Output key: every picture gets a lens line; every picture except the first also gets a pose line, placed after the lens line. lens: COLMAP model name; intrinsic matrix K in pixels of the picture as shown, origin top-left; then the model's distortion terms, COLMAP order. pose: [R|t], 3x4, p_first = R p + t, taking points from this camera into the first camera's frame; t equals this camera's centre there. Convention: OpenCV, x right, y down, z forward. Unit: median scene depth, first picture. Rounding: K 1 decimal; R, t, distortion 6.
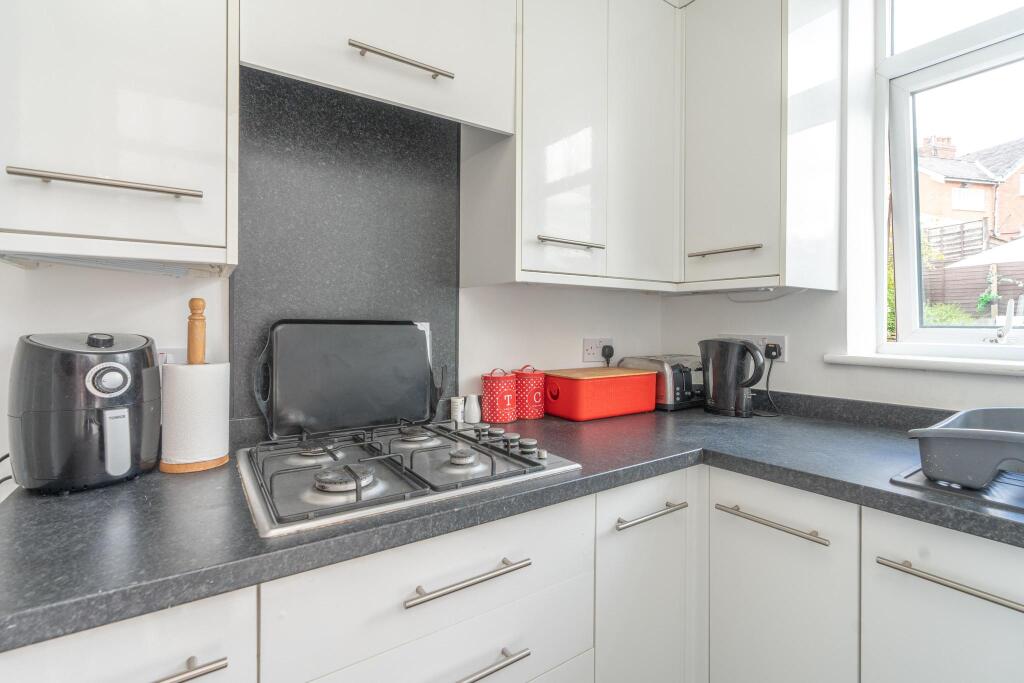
lens RADIAL K [[468.9, 0, 514.6], [0, 468.9, 324.6], [0, 0, 1]] dist [-0.012735, 0.001093]
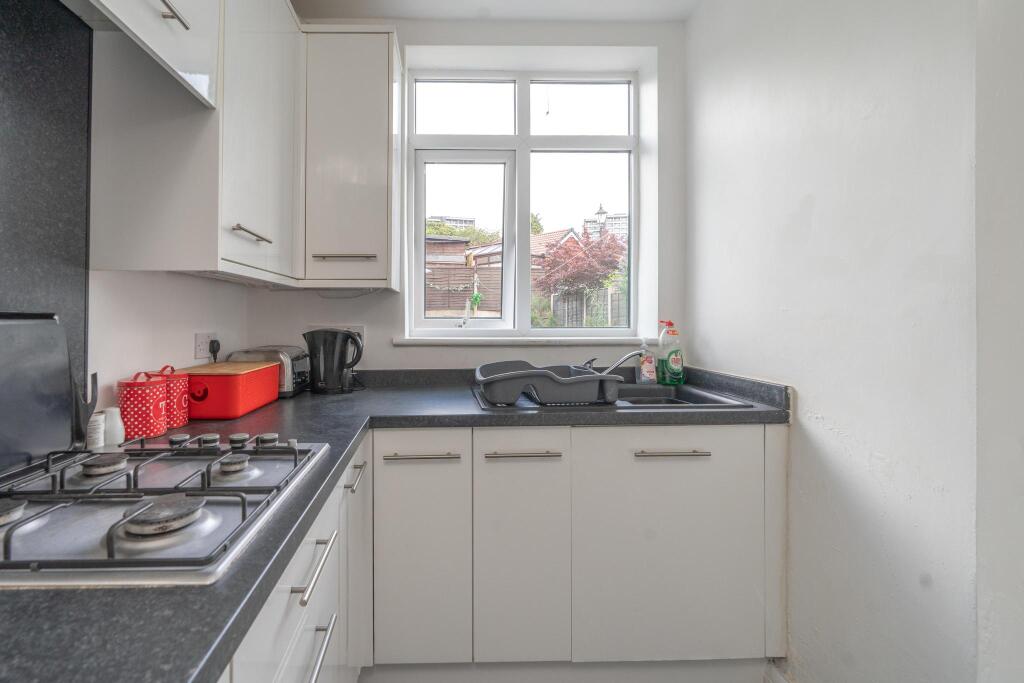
lens RADIAL K [[468.9, 0, 468.5], [0, 468.9, 317.0], [0, 0, 1]] dist [-0.012735, 0.001093]
pose [[0.535145, -0.004476, 0.844748, -0.409245], [0.007044, 0.999975, 0.000836, 0.001084], [-0.844731, 0.005503, 0.535163, 0.083732]]
